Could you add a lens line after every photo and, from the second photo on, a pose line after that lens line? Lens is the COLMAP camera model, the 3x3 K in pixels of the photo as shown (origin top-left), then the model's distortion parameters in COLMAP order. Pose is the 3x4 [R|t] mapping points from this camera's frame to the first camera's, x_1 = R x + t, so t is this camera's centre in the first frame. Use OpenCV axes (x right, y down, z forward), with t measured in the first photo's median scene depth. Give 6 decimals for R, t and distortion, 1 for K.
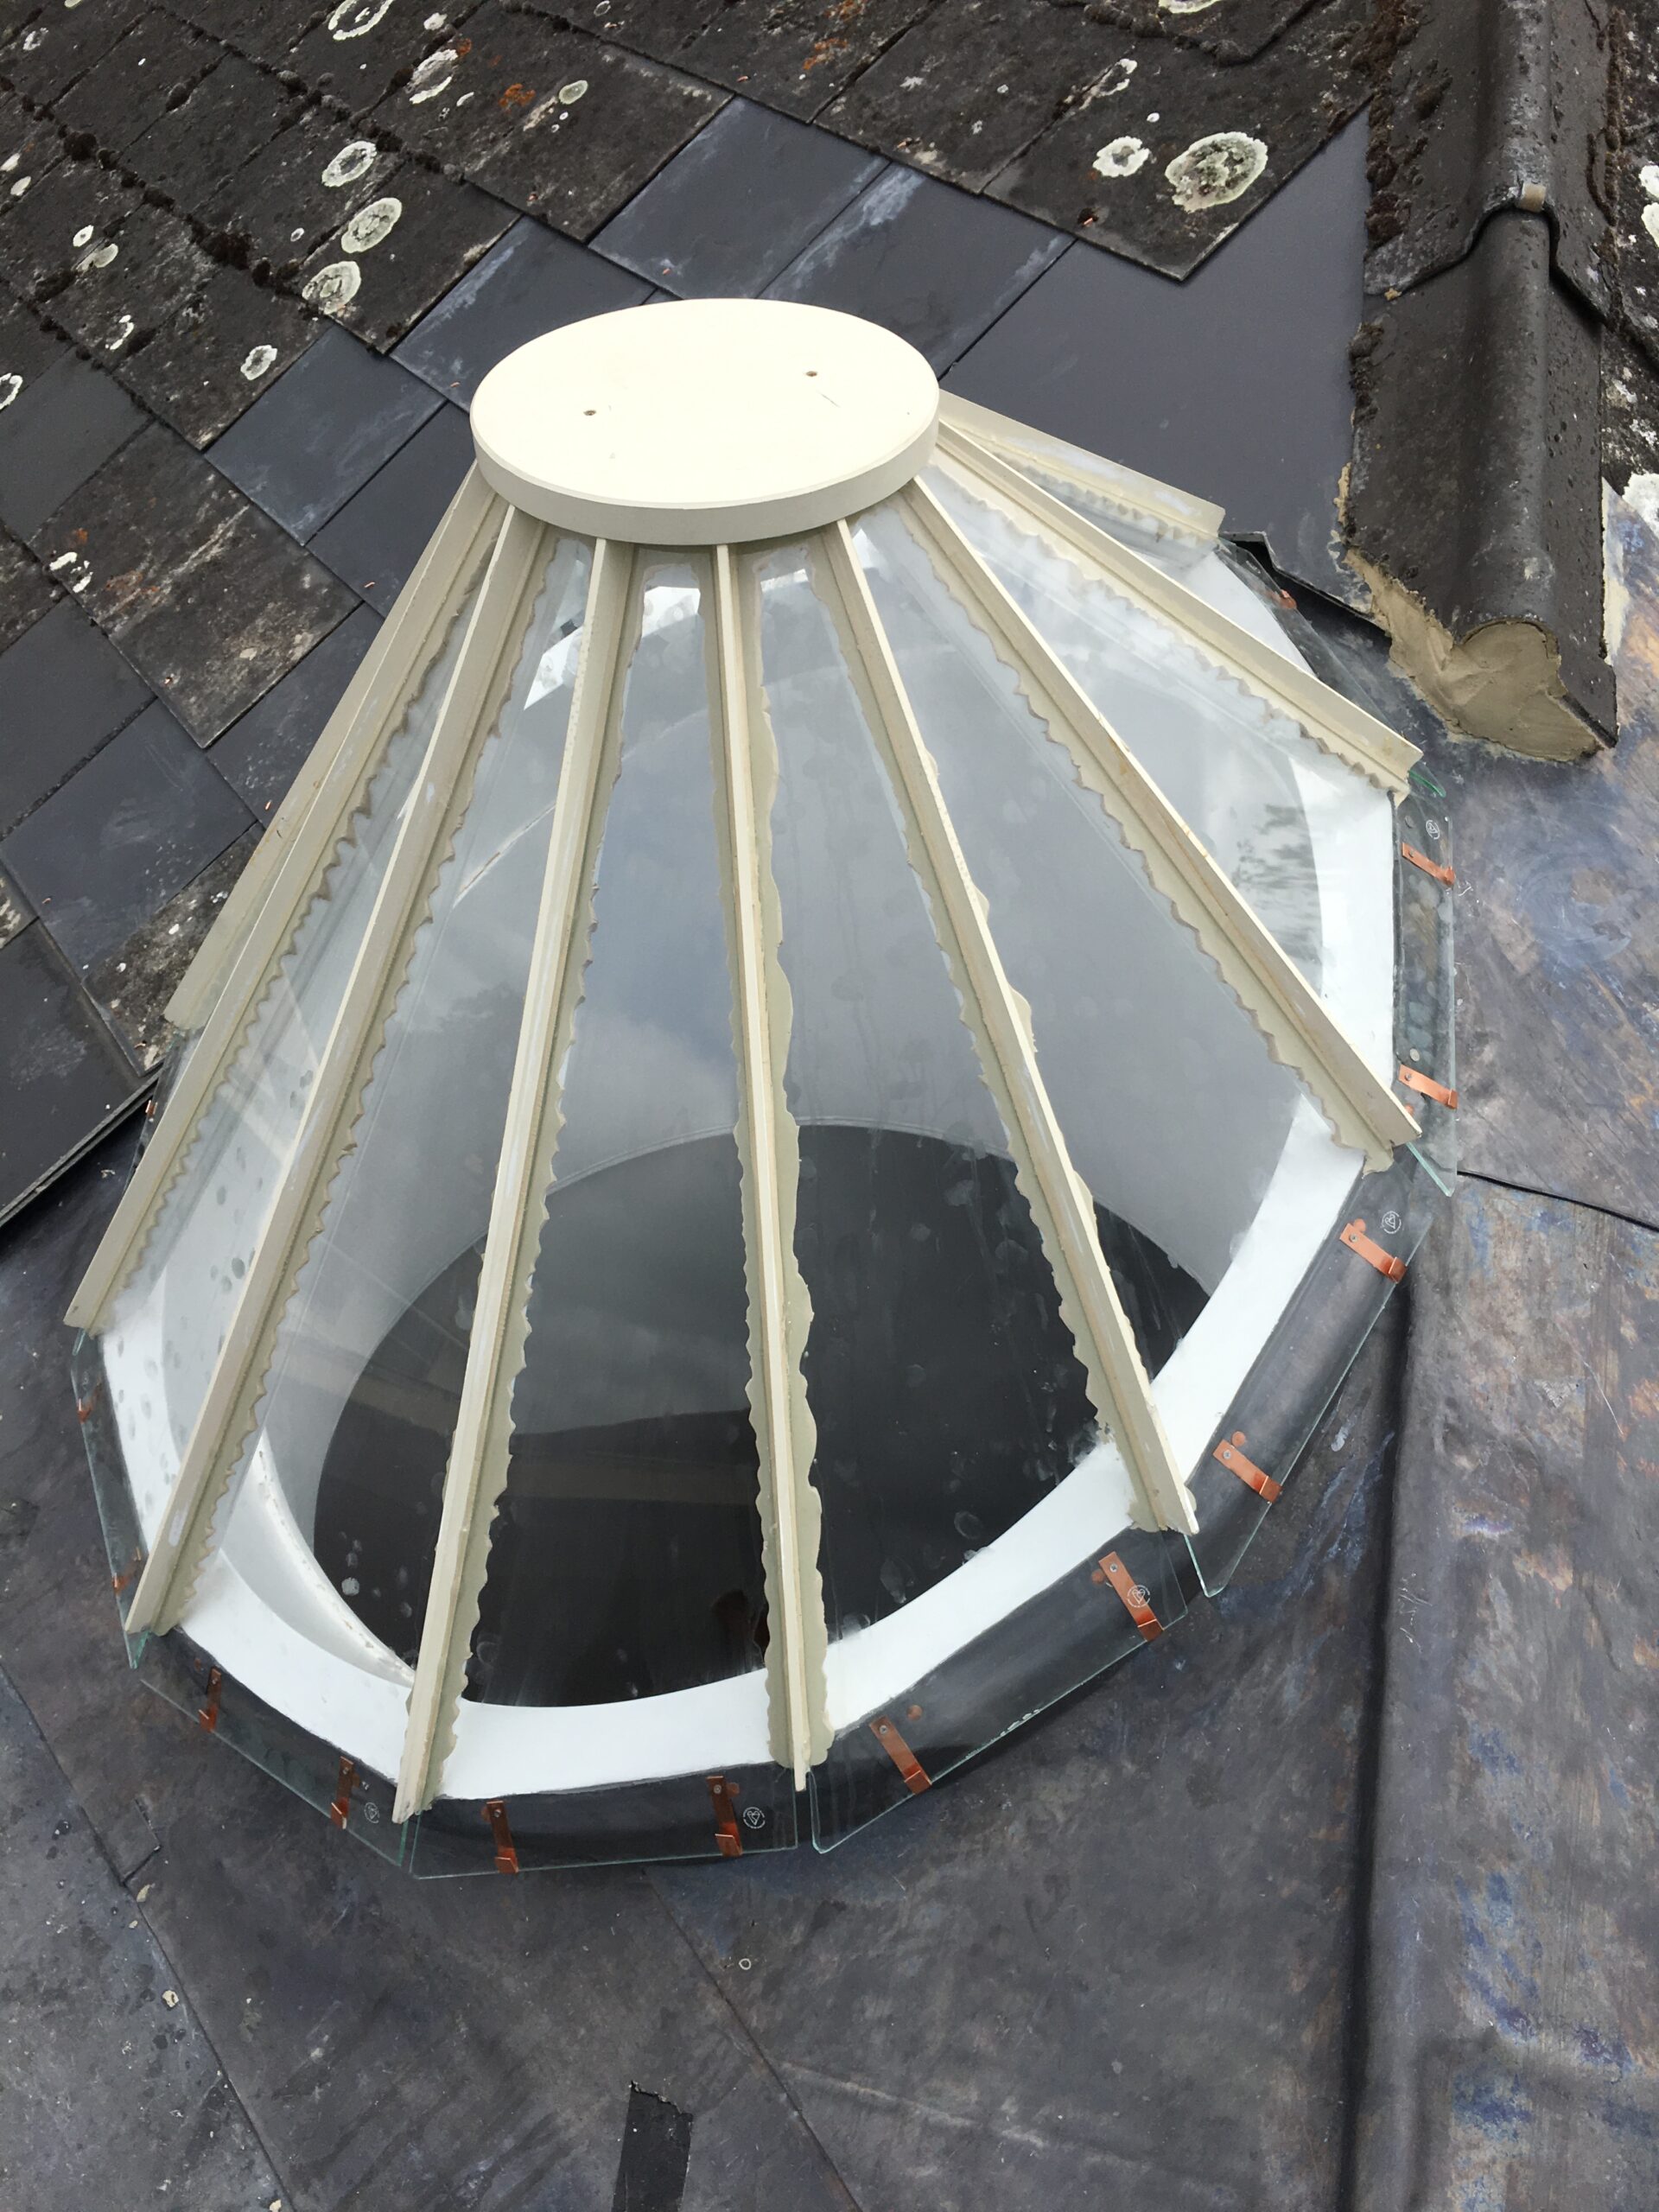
lens RADIAL K [[1849.2, 0, 829.5], [0, 1849.2, 1106.0], [0, 0, 1]] dist [0.085629, -0.124298]
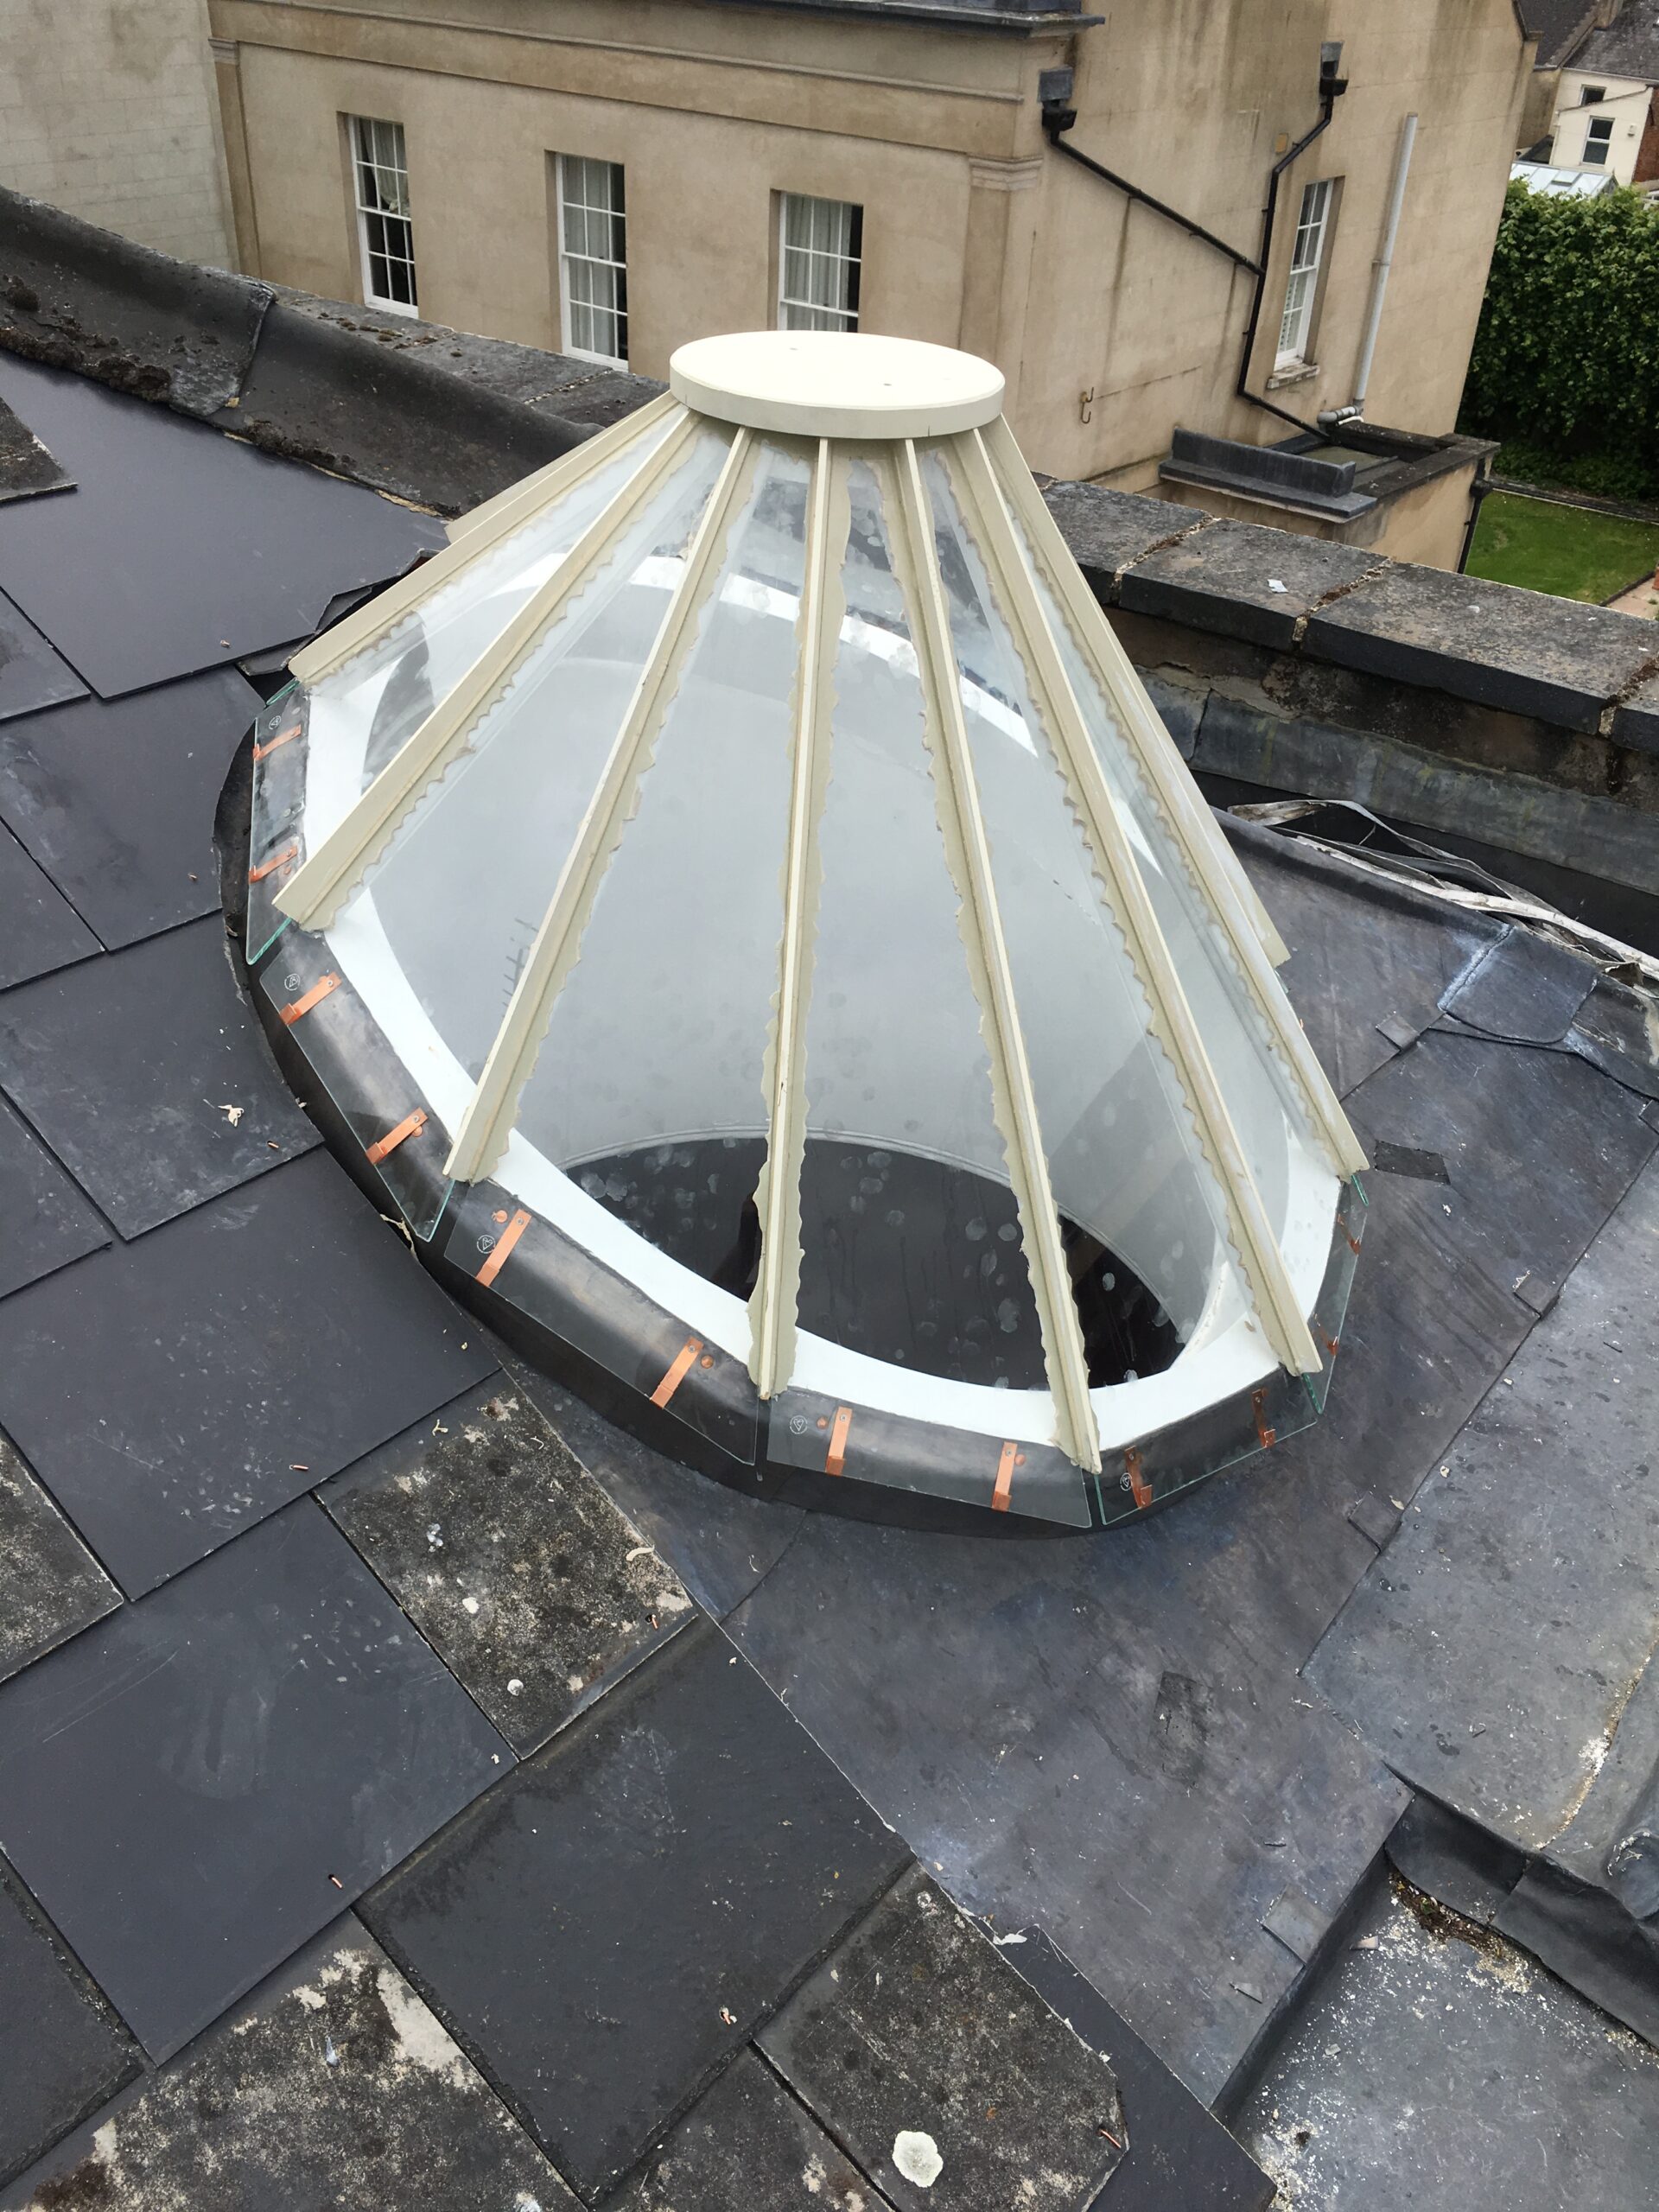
lens RADIAL K [[1849.2, 0, 829.5], [0, 1849.2, 1106.0], [0, 0, 1]] dist [0.085629, -0.124298]
pose [[-0.255194, -0.523737, 0.812758, -0.906534], [0.647841, 0.531383, 0.545833, -0.519564], [-0.717759, 0.665831, 0.203692, 0.661019]]
